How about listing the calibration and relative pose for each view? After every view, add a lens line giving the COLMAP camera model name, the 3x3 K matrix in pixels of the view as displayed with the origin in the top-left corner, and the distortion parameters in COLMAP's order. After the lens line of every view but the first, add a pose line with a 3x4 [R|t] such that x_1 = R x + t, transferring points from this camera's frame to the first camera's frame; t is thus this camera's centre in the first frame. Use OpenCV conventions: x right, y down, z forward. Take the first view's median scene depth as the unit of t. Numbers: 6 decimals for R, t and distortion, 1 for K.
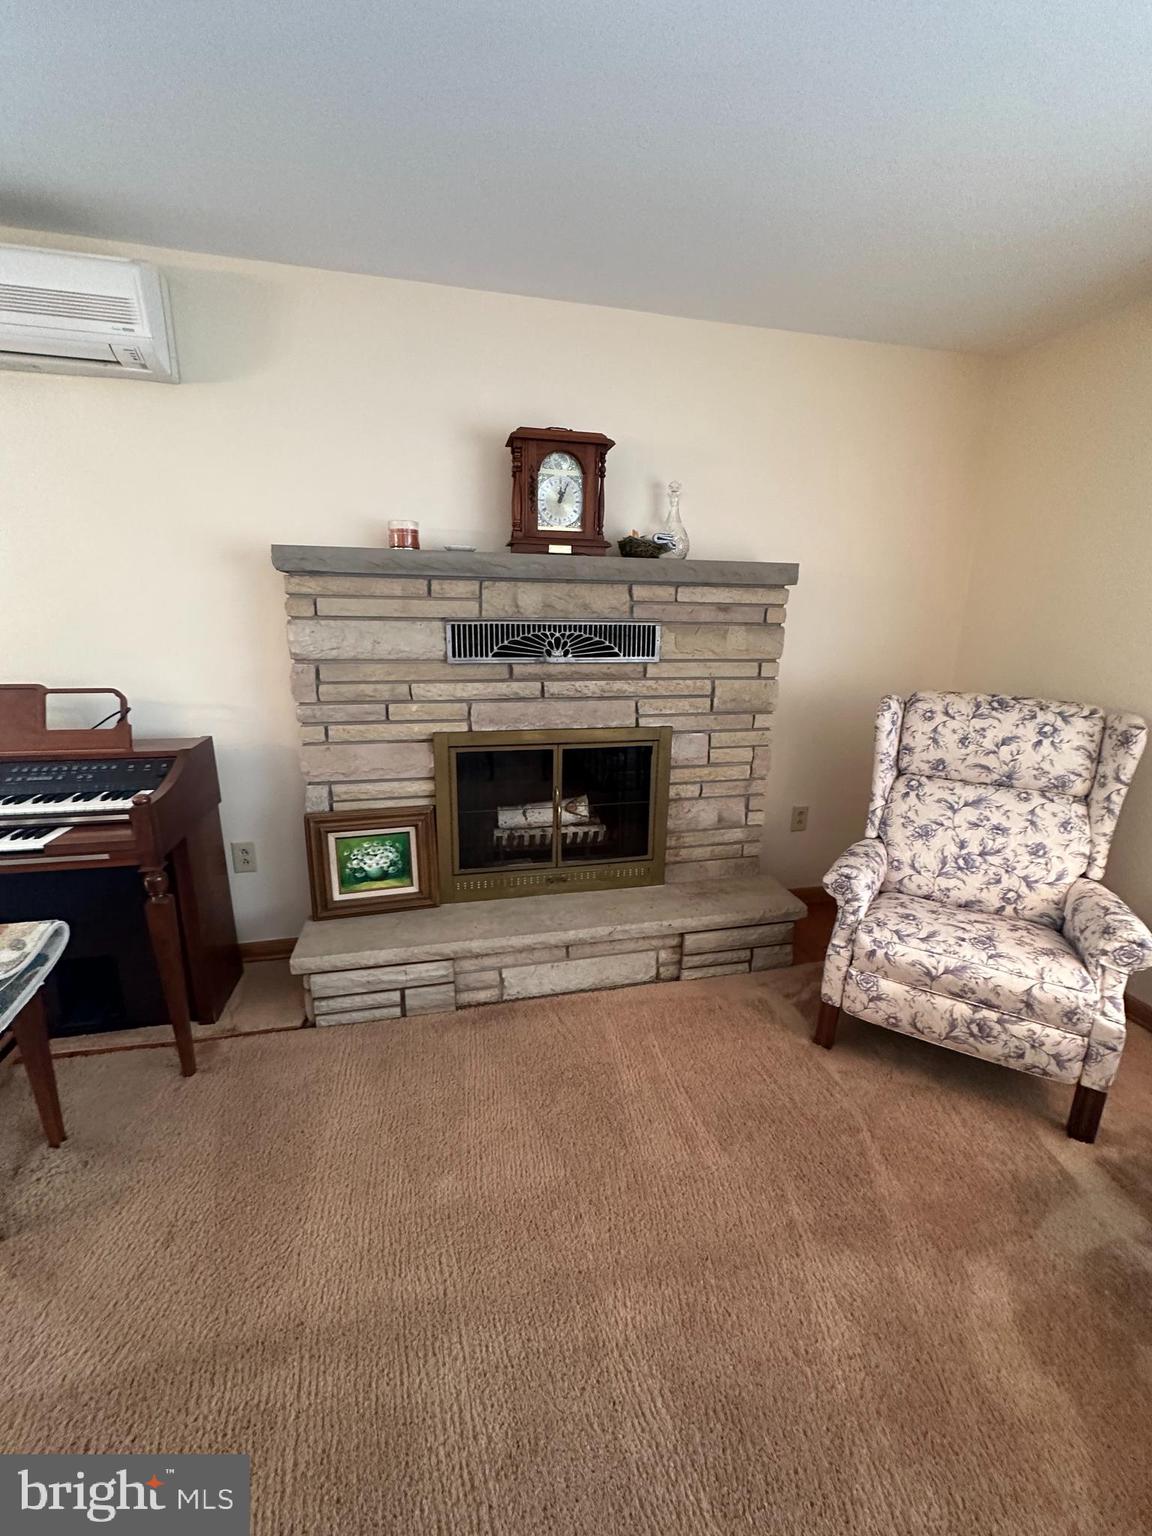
lens RADIAL K [[615.7, 0, 572.6], [0, 615.7, 766.0], [0, 0, 1]] dist [-0.001197, -0.000120]
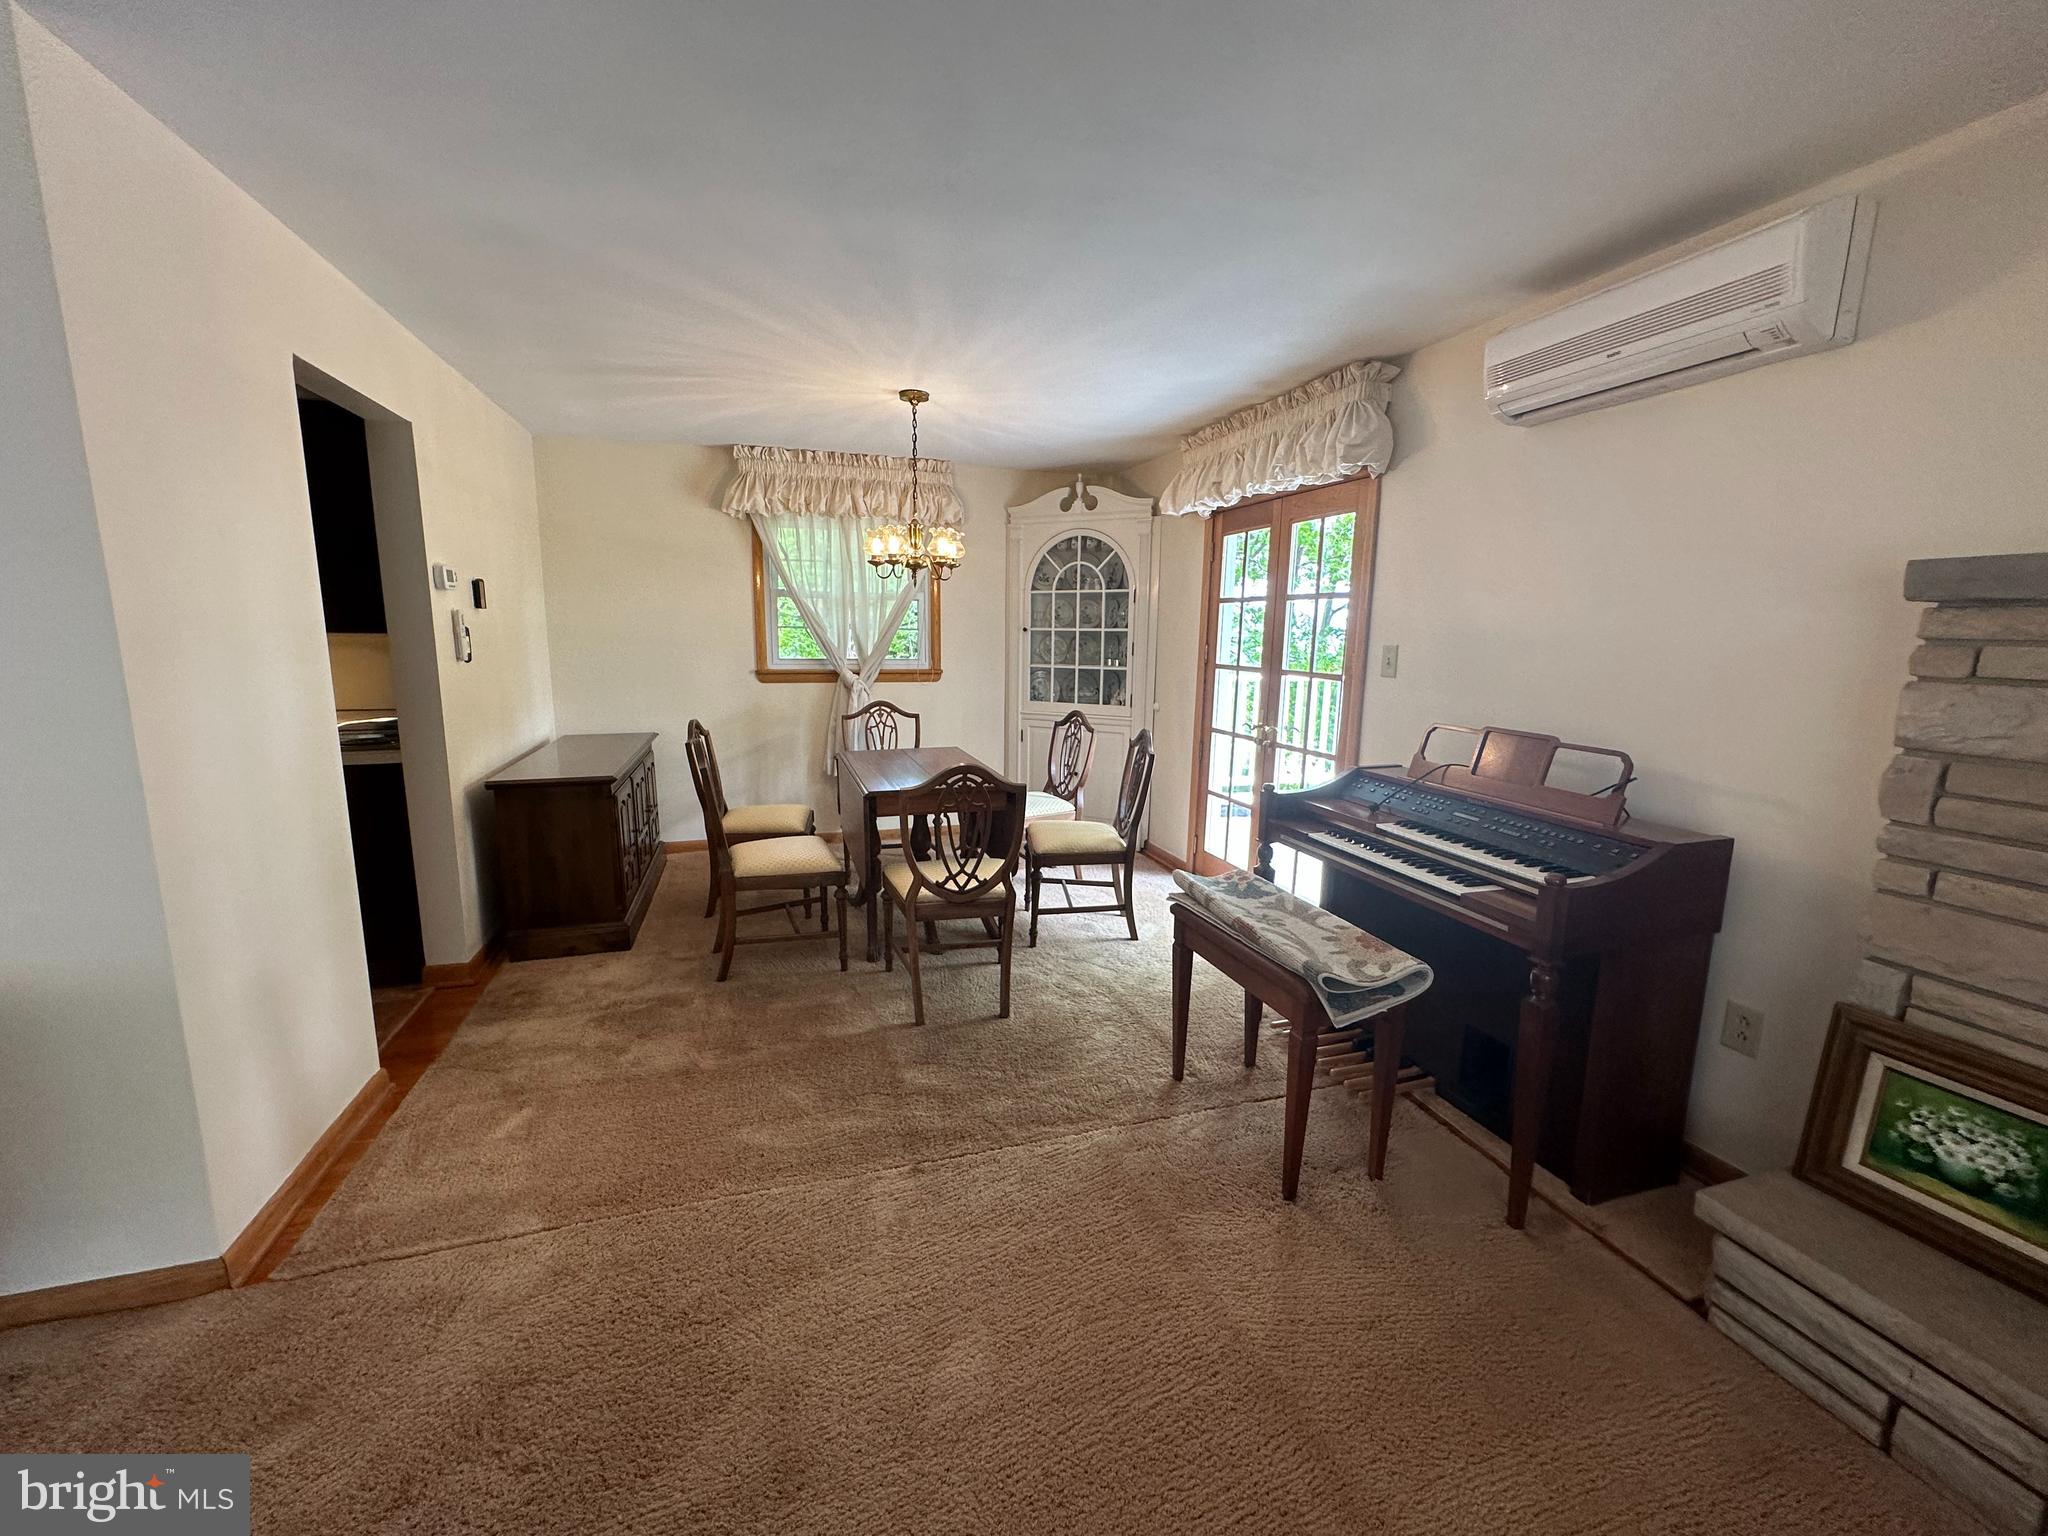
lens RADIAL K [[821.0, 0, 1022.0], [0, 821.0, 766.2], [0, 0, 1]] dist [-0.001197, -0.000120]
pose [[0.075901, 0.151633, -0.985518, 0.248813], [-0.257430, 0.957842, 0.127548, -0.037086], [0.963311, 0.244021, 0.111736, 0.099861]]
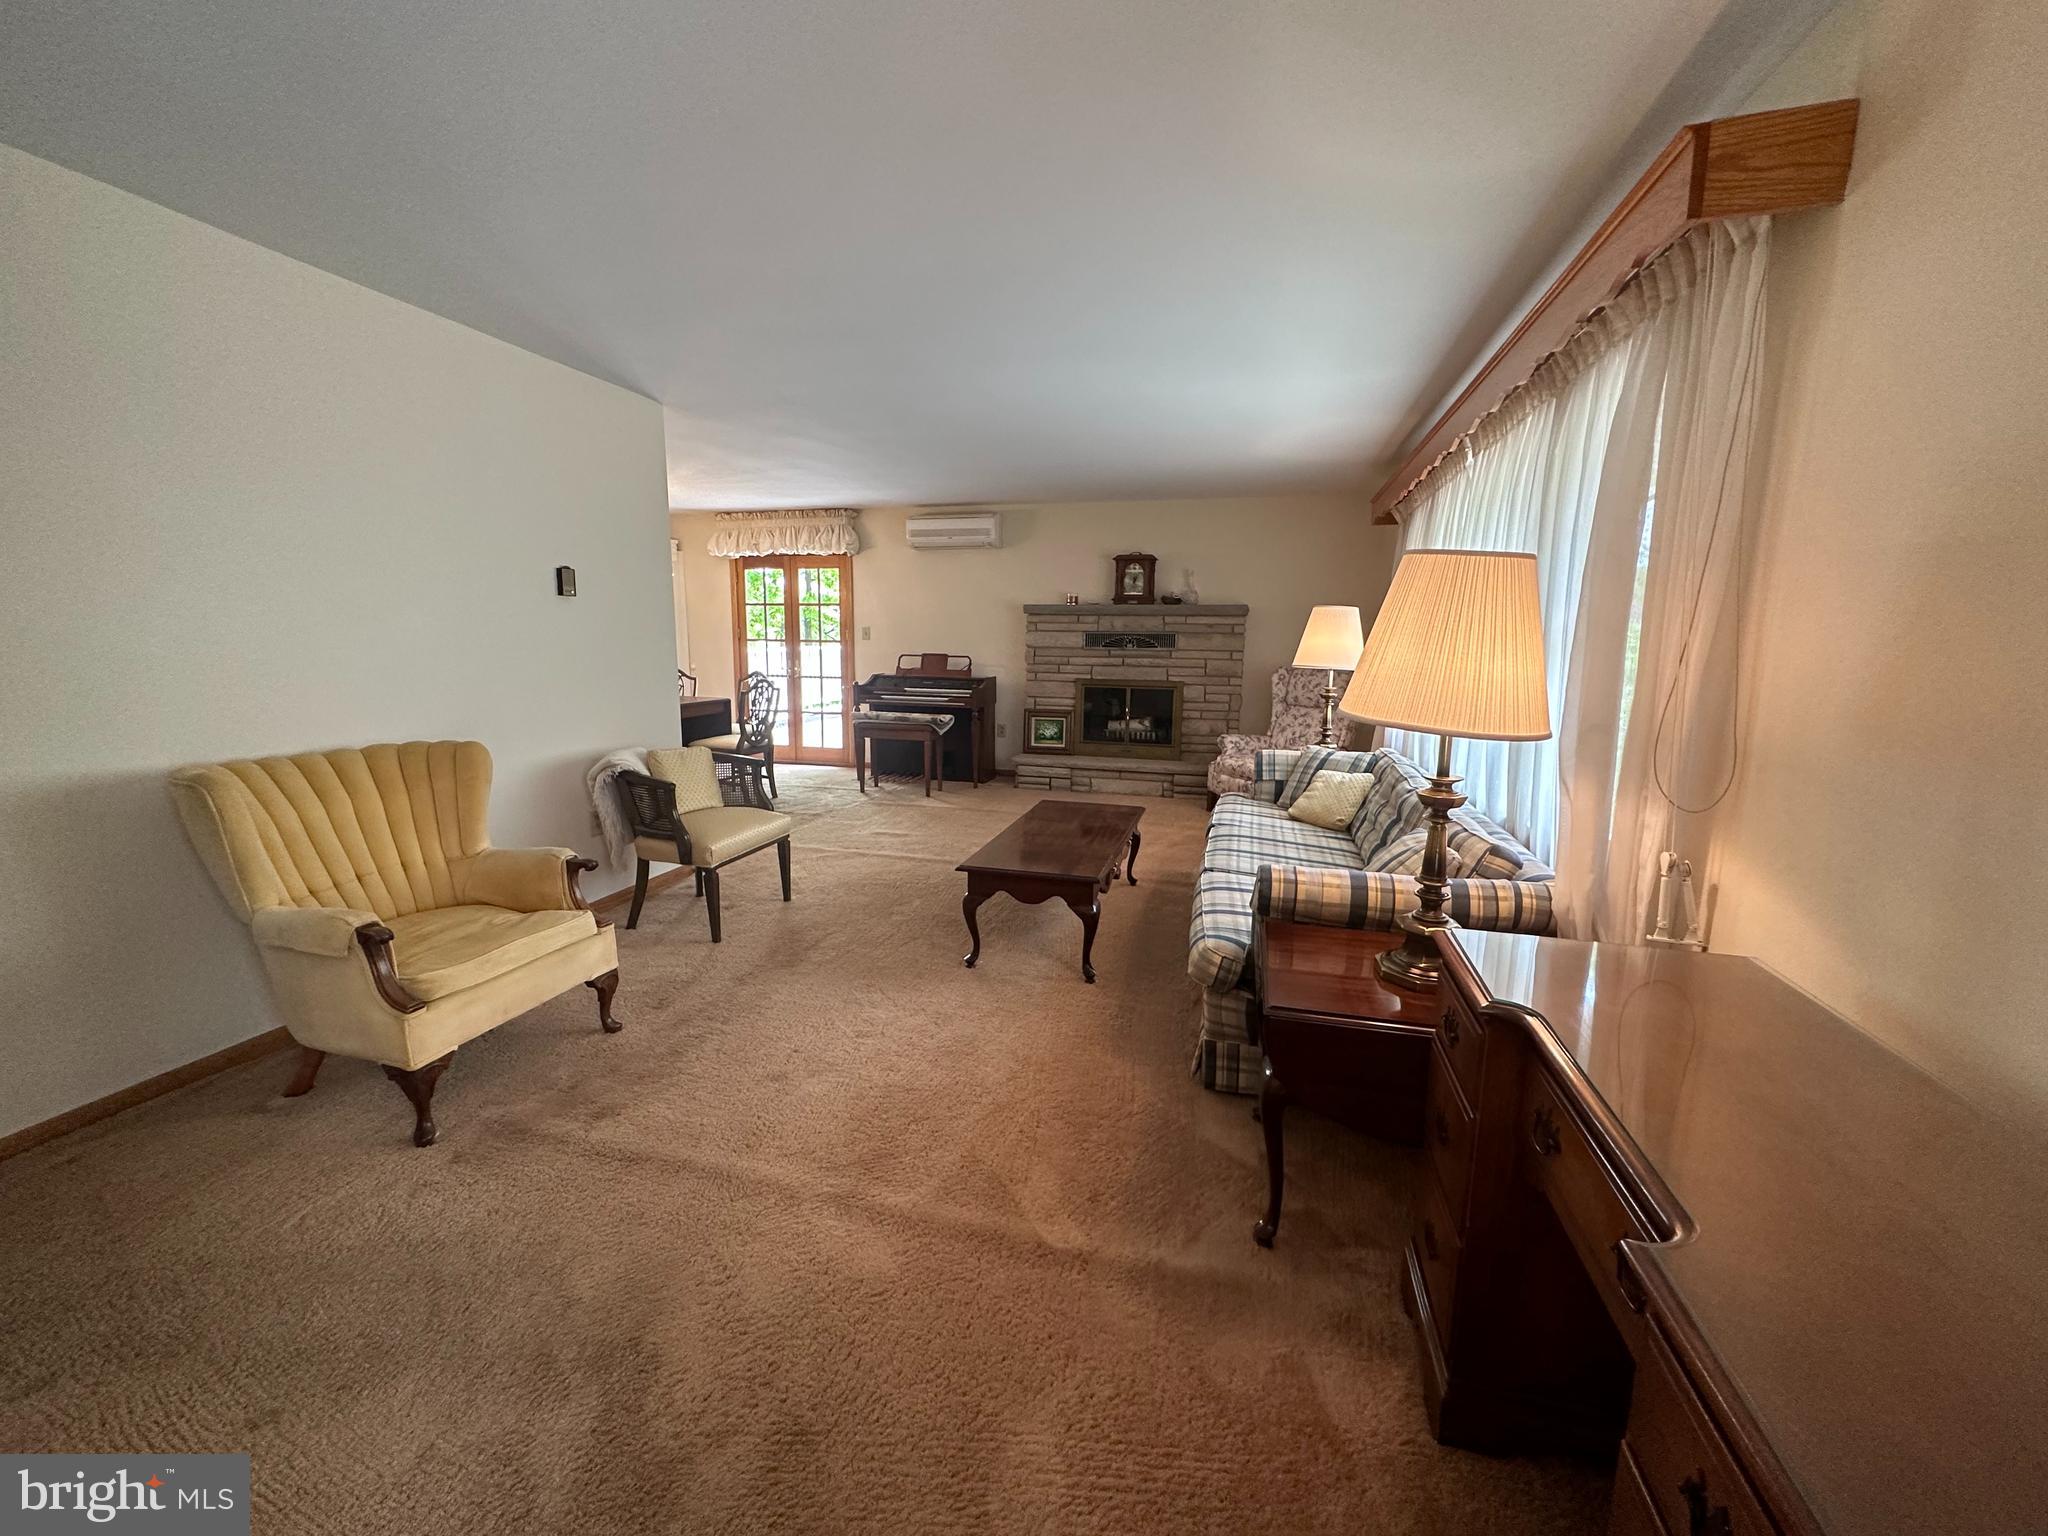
lens RADIAL K [[821.0, 0, 1020.8], [0, 821.0, 764.2], [0, 0, 1]] dist [-0.001197, -0.000120]
pose [[0.875109, 0.070593, -0.478749, 1.159767], [-0.117418, 0.990714, -0.068544, 0.532137], [0.469464, 0.116197, 0.875272, -1.892978]]
